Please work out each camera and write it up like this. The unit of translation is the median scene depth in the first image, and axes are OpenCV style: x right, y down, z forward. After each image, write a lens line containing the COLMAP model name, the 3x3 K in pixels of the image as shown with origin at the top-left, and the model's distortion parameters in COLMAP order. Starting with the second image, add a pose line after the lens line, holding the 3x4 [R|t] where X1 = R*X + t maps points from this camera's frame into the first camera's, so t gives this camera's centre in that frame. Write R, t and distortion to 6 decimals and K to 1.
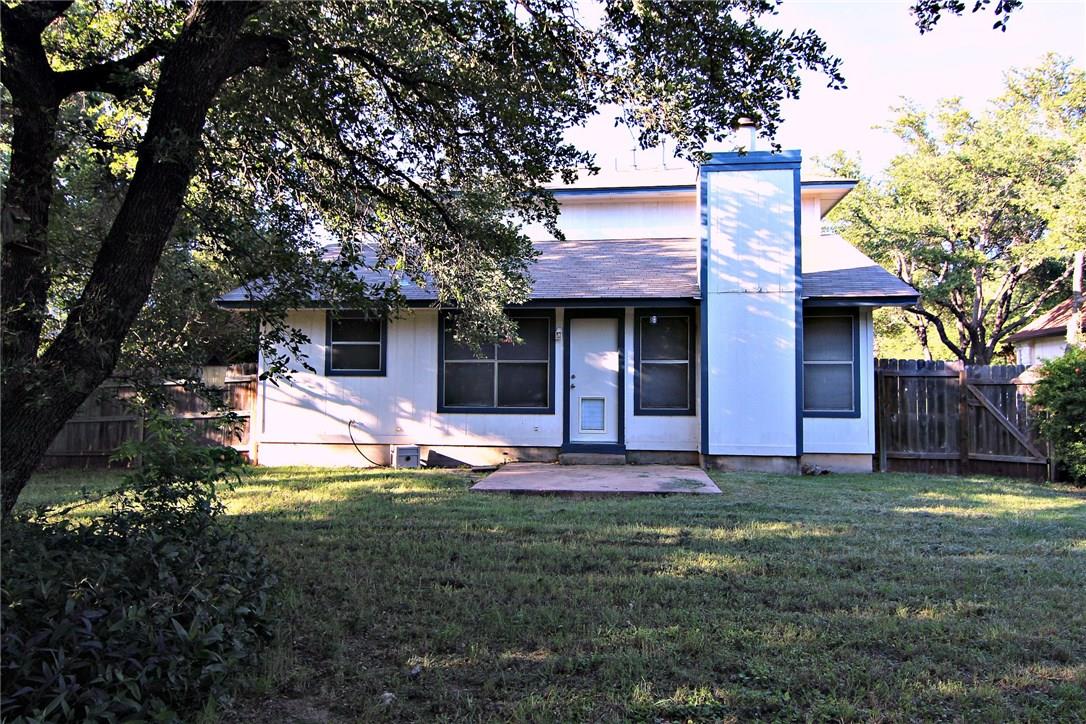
lens RADIAL K [[752.7, 0, 543.0], [0, 752.7, 362.0], [0, 0, 1]] dist [-0.006588, -0.001559]
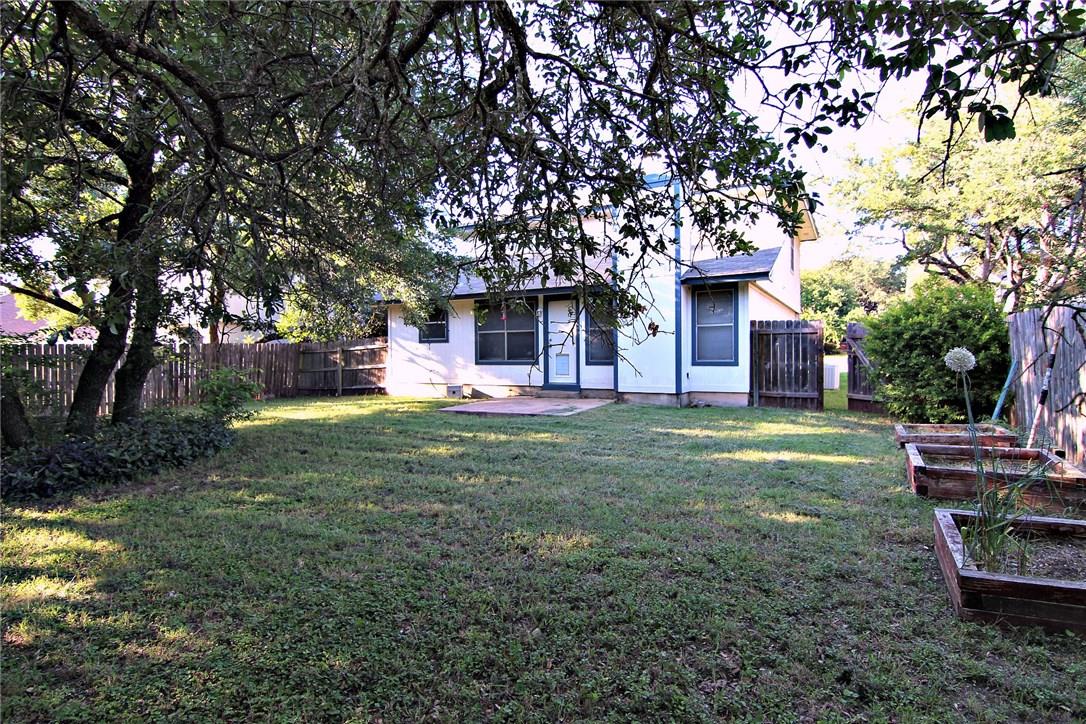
lens RADIAL K [[549.7, 0, 550.8], [0, 549.7, 361.8], [0, 0, 1]] dist [0.000256, -0.017662]
pose [[0.925890, -0.009685, -0.377669, 0.467478], [0.032552, 0.997999, 0.054211, 0.003231], [0.376388, -0.062487, 0.924353, -0.025632]]
